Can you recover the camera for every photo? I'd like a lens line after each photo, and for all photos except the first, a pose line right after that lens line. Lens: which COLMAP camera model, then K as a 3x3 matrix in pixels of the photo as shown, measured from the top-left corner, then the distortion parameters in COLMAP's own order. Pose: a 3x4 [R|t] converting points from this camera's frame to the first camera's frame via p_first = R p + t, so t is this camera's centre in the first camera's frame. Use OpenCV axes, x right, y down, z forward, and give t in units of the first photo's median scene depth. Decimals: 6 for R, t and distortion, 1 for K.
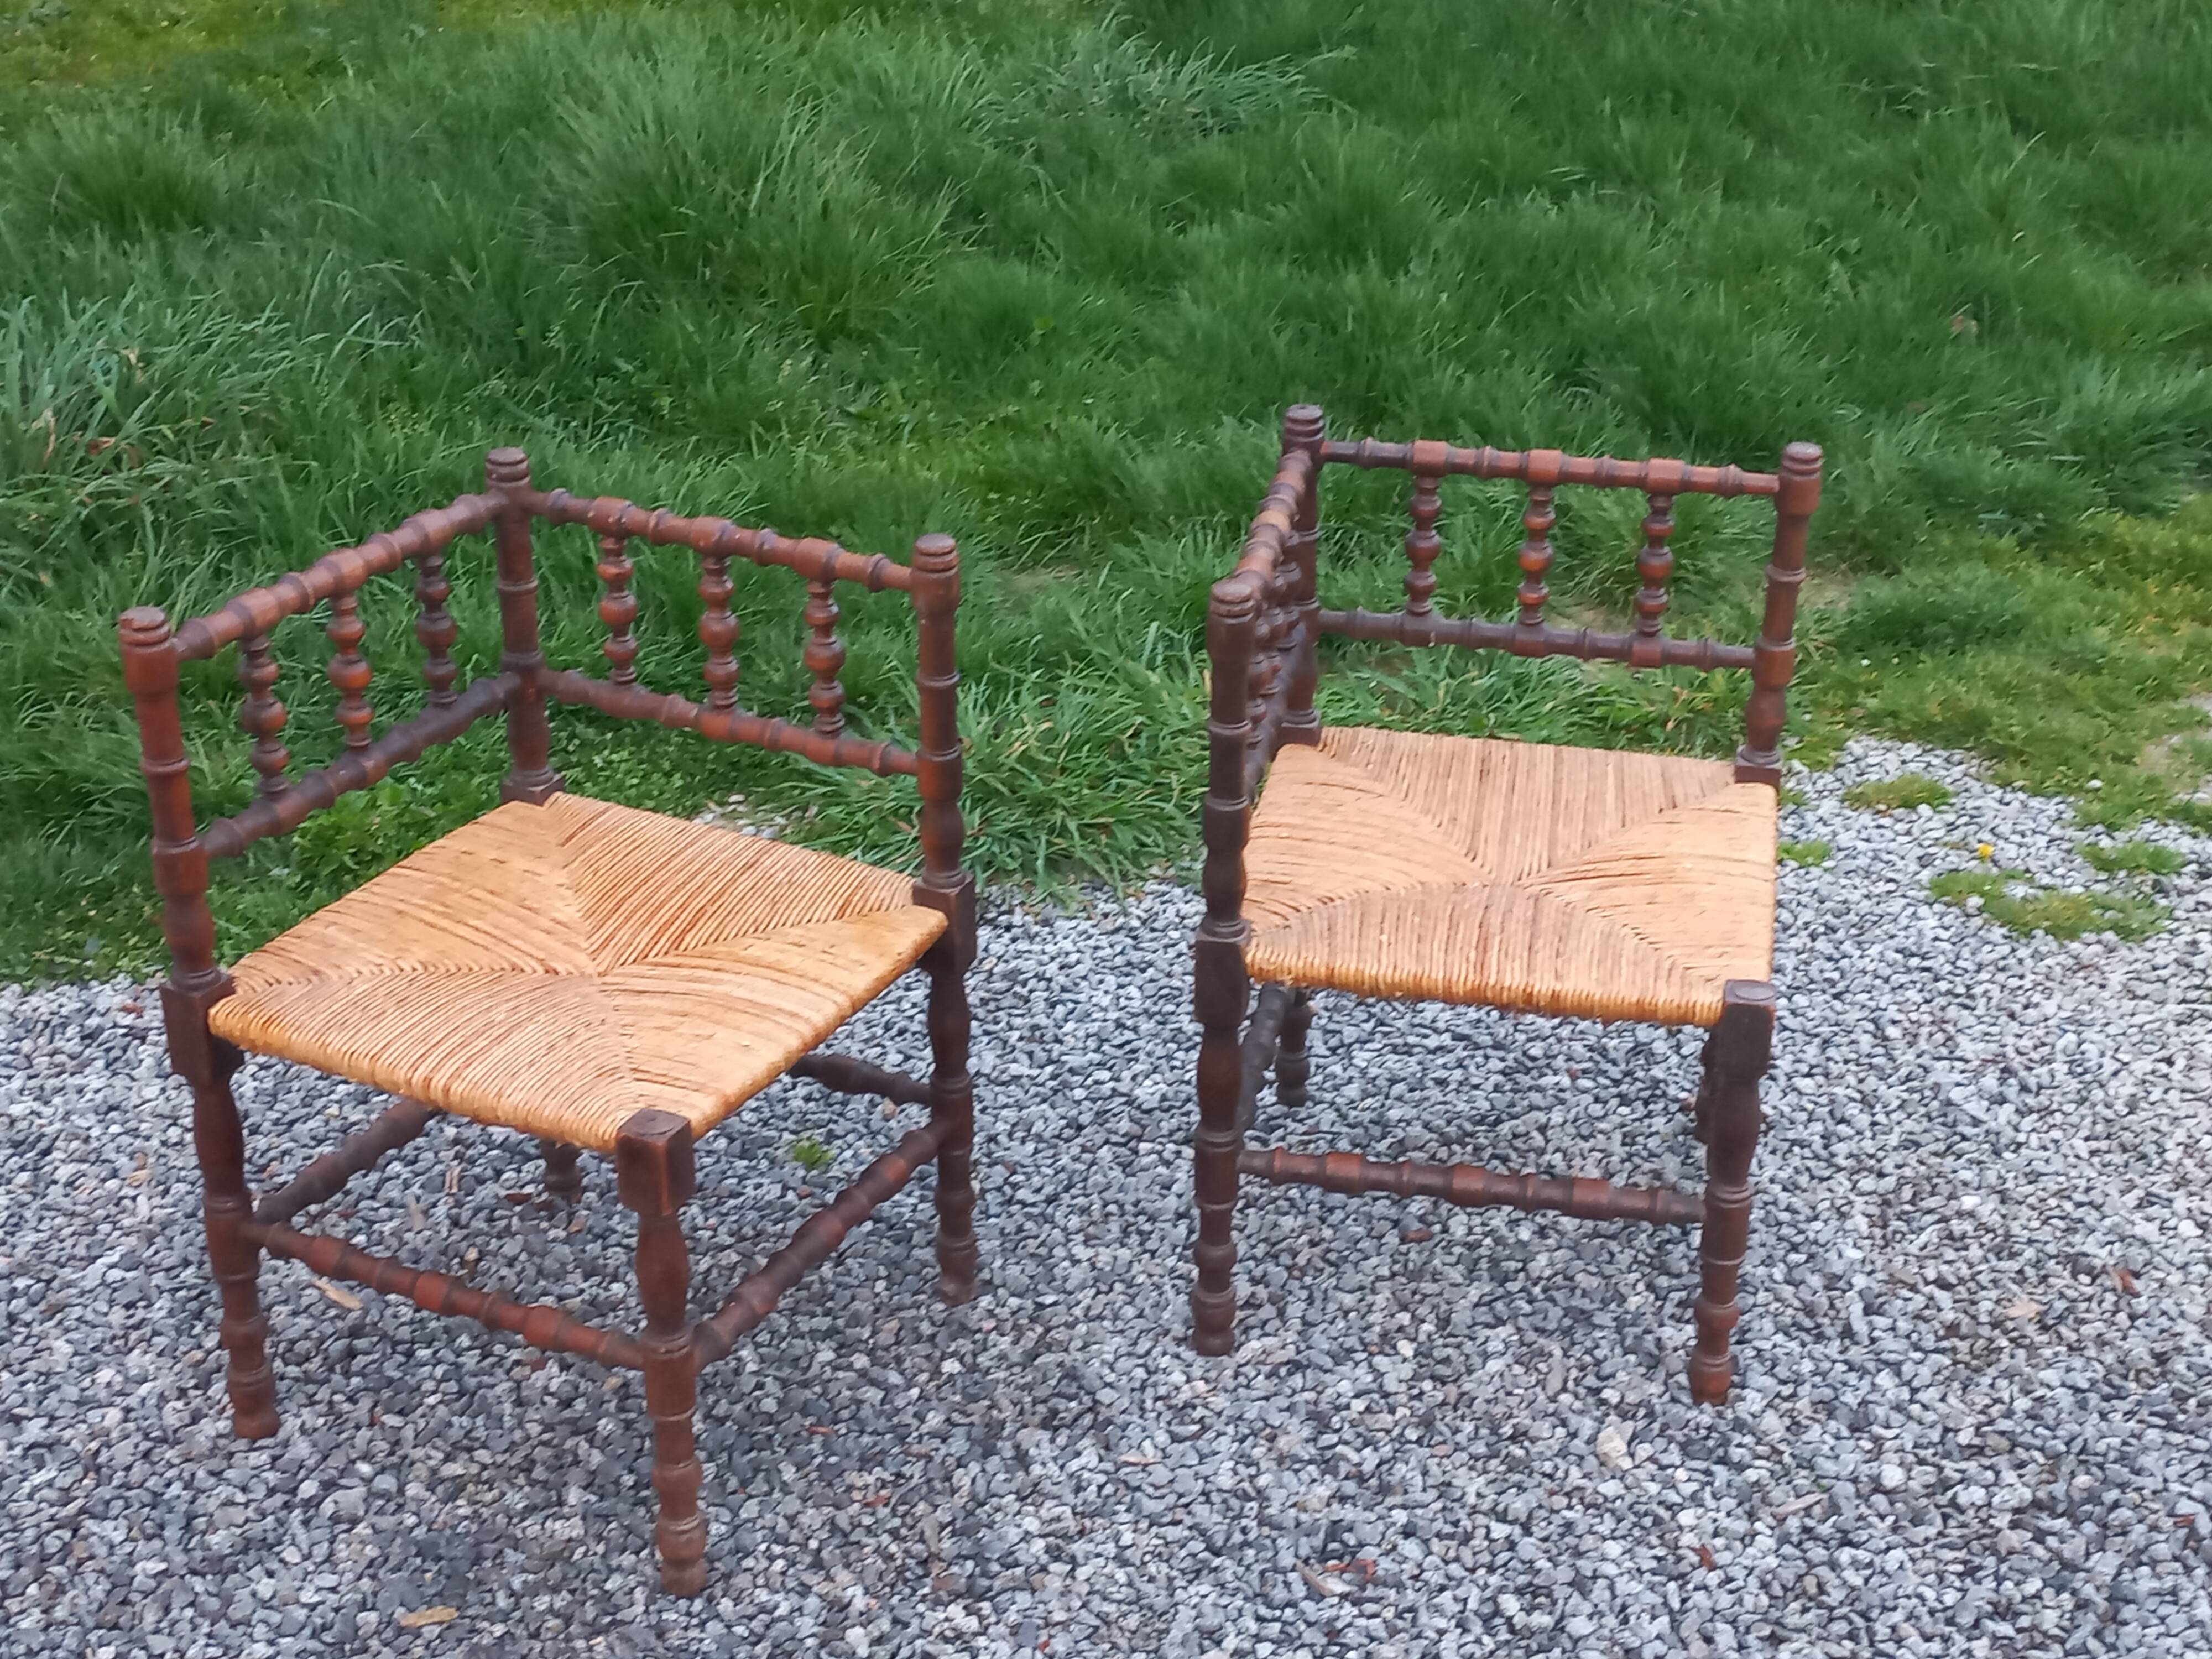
lens RADIAL K [[3146.1, 0, 1082.4], [0, 3146.1, 820.6], [0, 0, 1]] dist [0.102208, -0.095618]
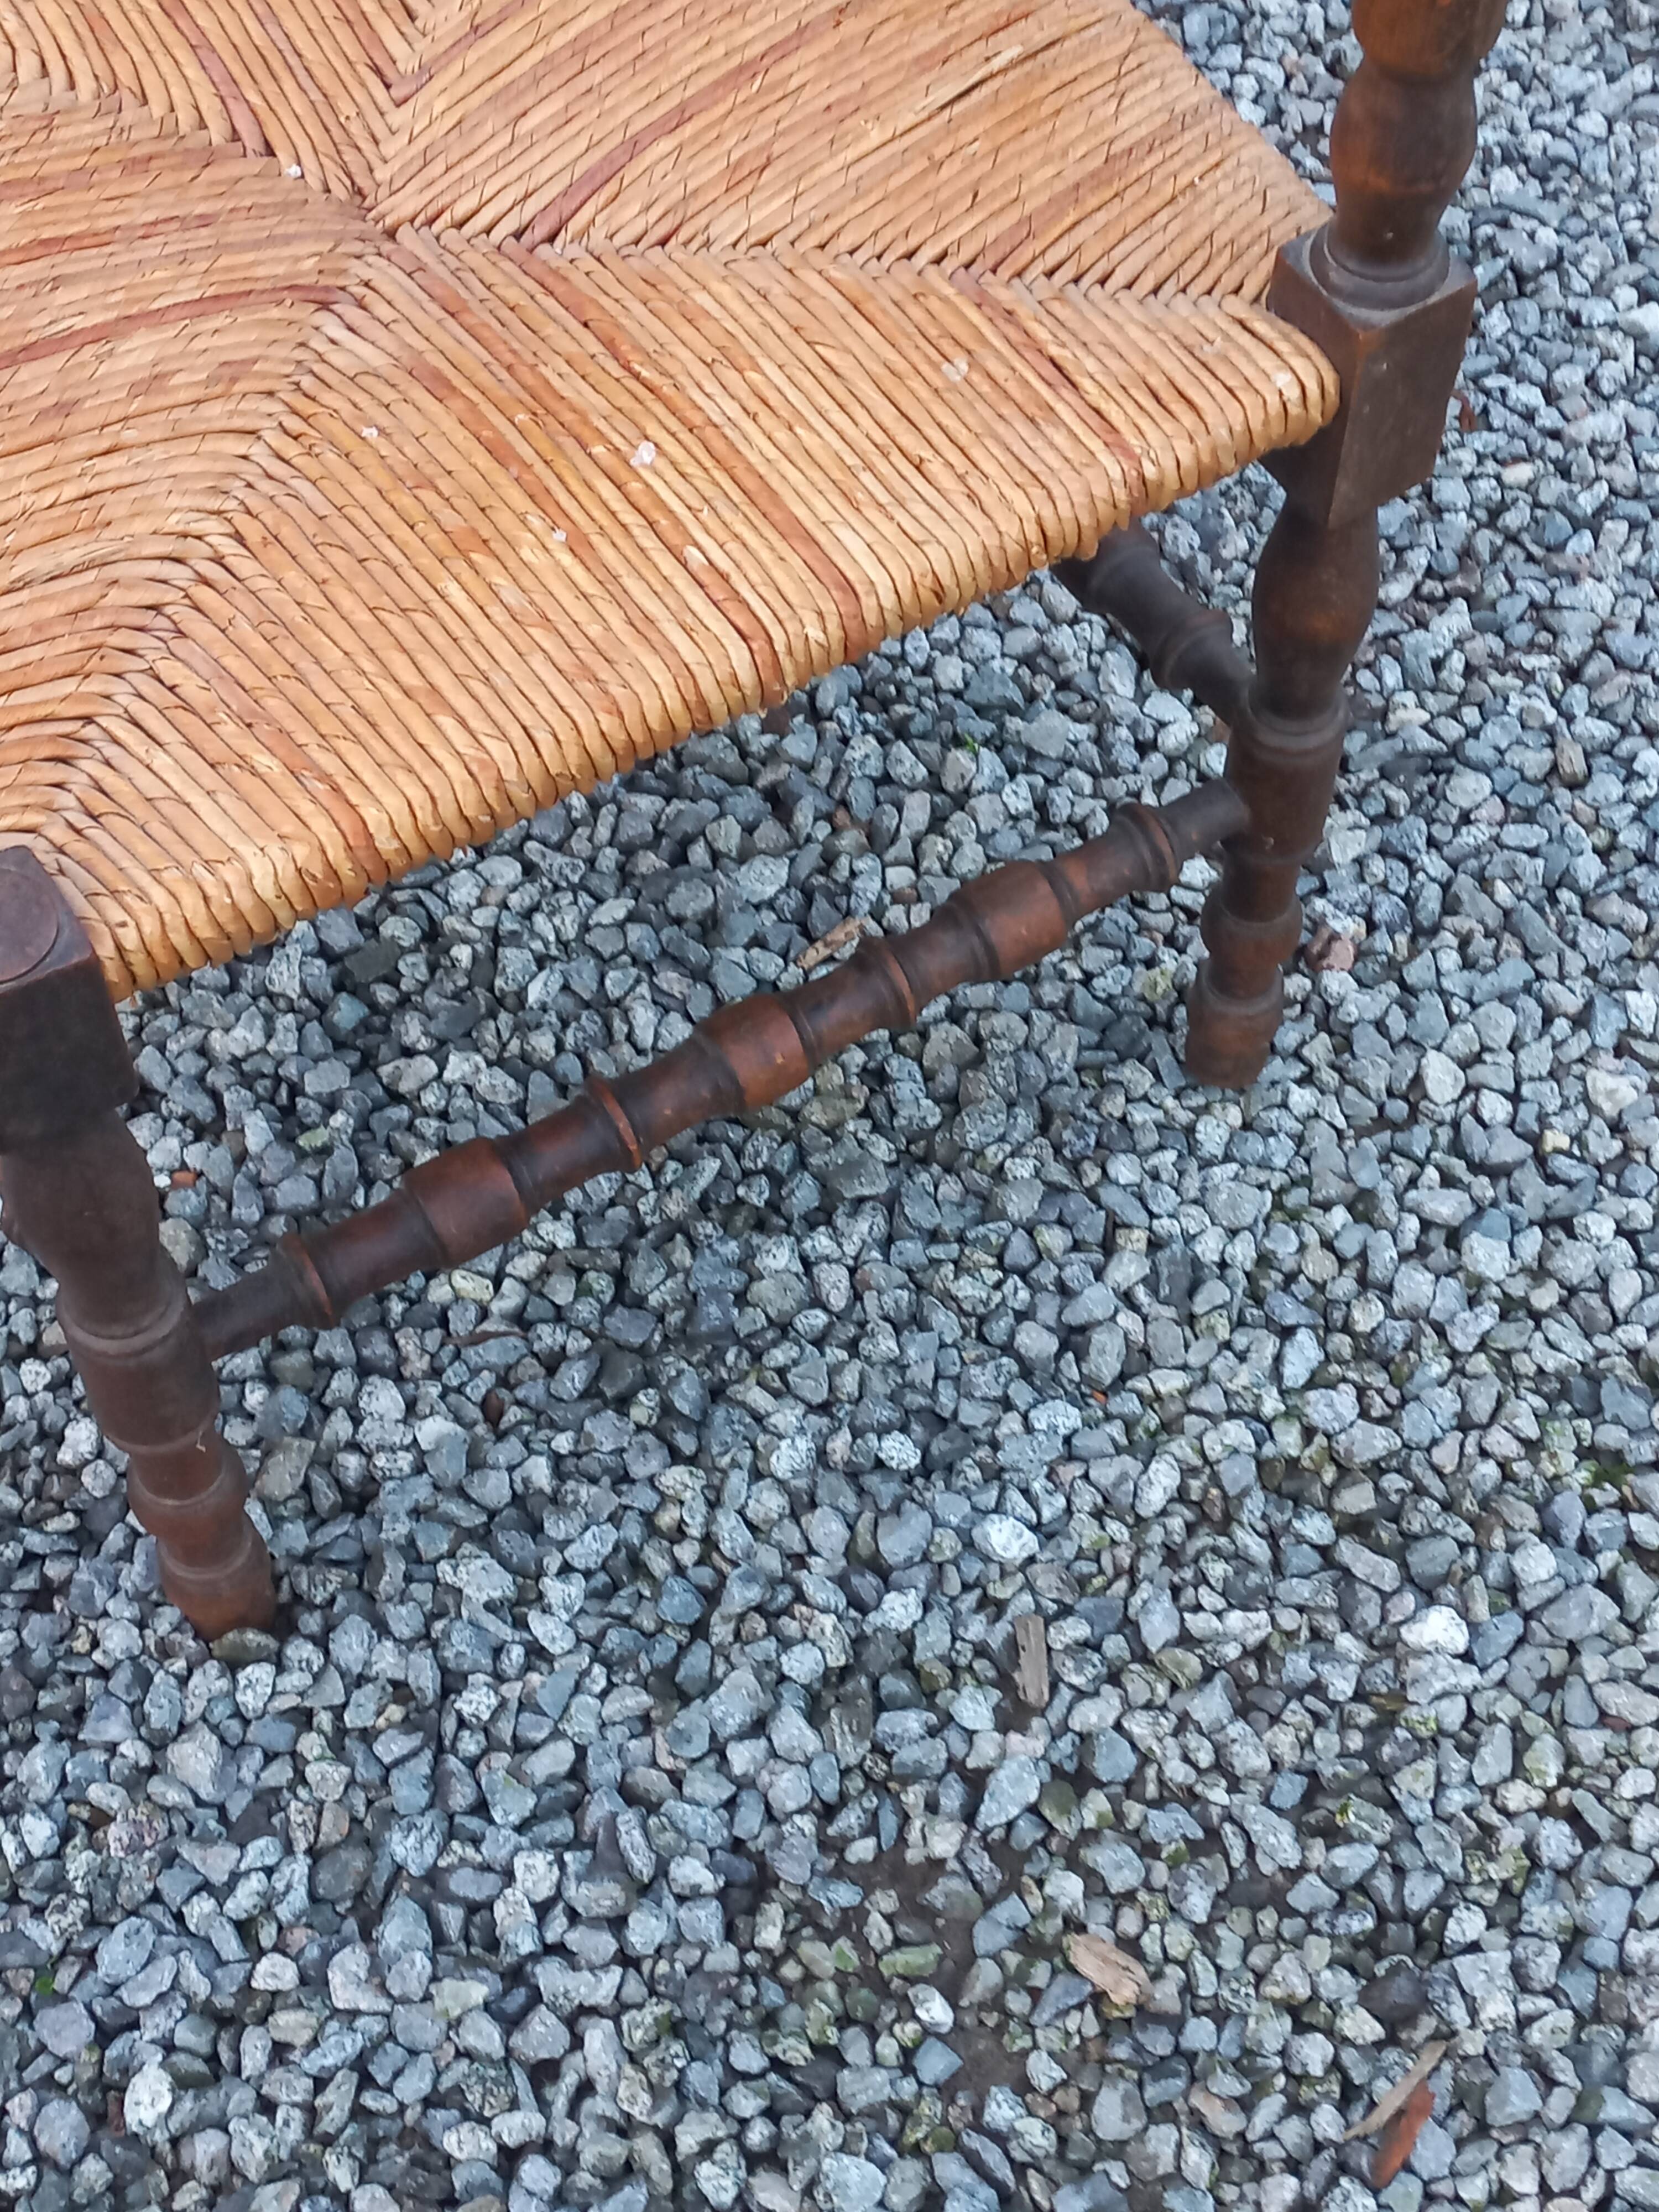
lens RADIAL K [[3207.2, 0, 800.2], [0, 3207.2, 1079.2], [0, 0, 1]] dist [0.099588, -0.108728]
pose [[0.684264, 0.612516, -0.395736, 0.366174], [-0.331436, 0.744604, 0.579409, -0.131847], [0.649564, -0.265307, 0.712516, 0.756308]]
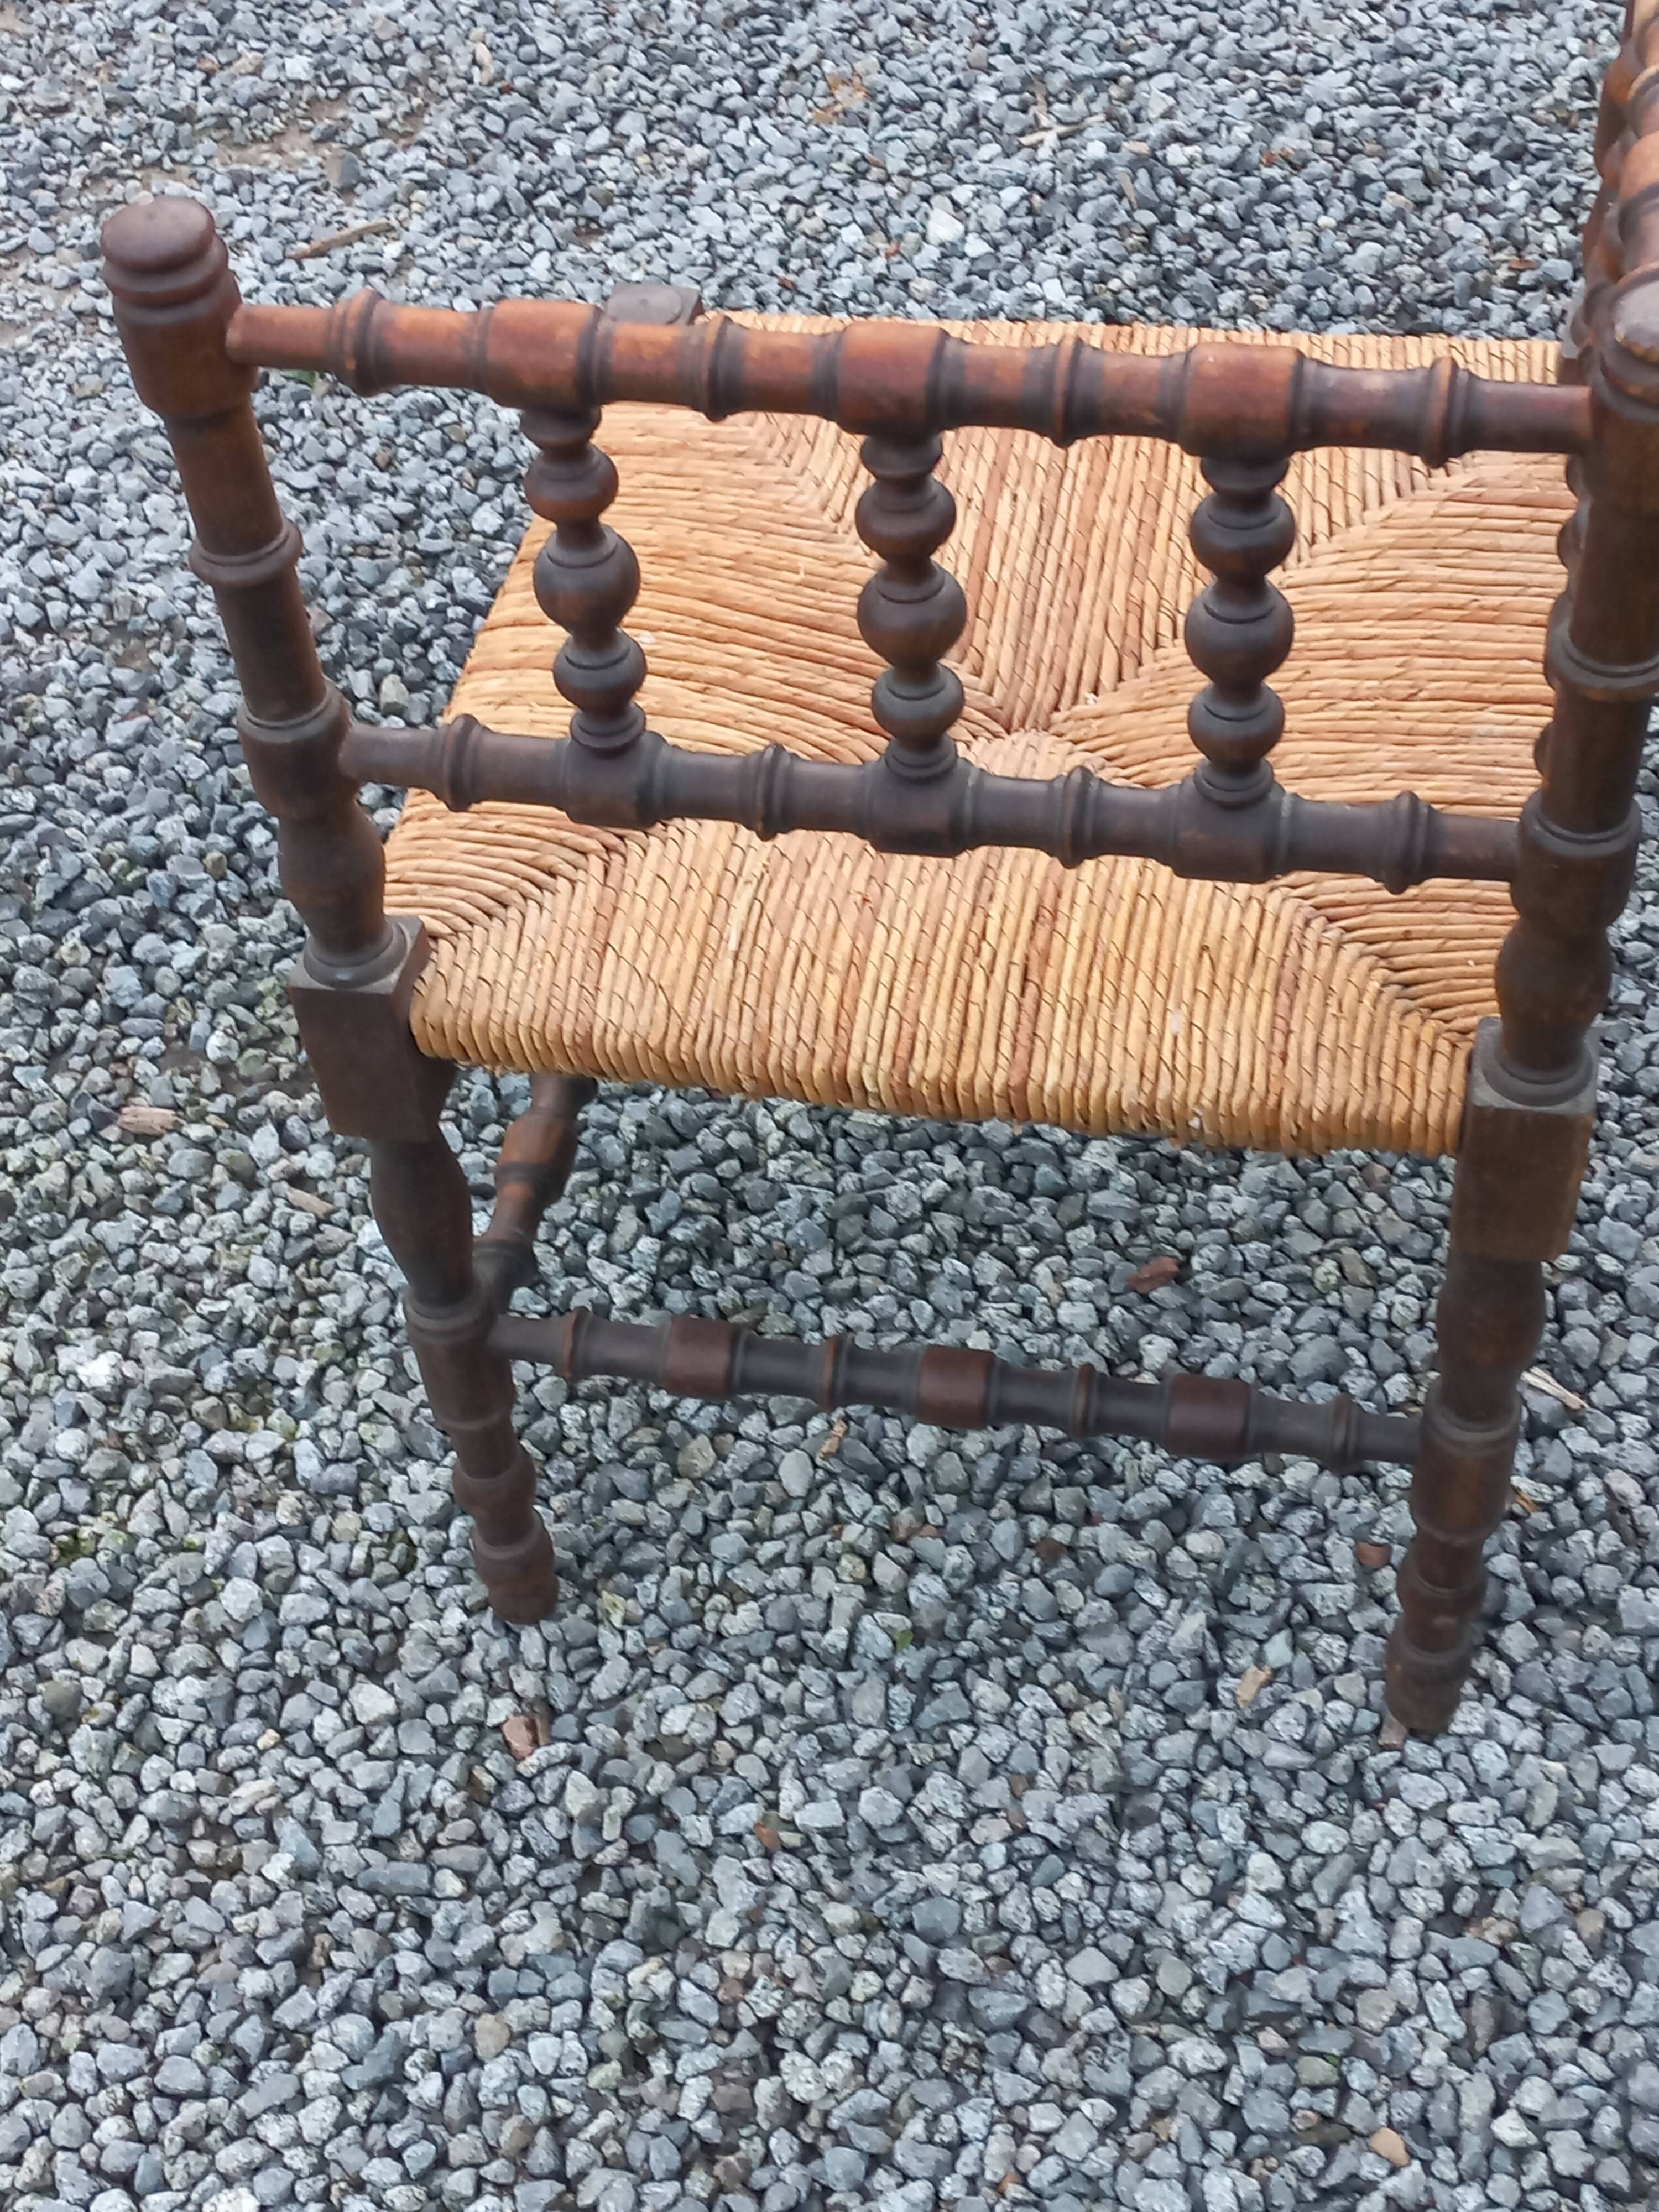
lens RADIAL K [[3208.7, 0, 816.3], [0, 3208.7, 1038.1], [0, 0, 1]] dist [0.090282, -0.045016]
pose [[-0.996781, 0.041211, 0.068774, 0.132797], [0.077649, 0.282517, 0.956114, -0.431609], [0.019973, 0.958377, -0.284807, 1.191025]]
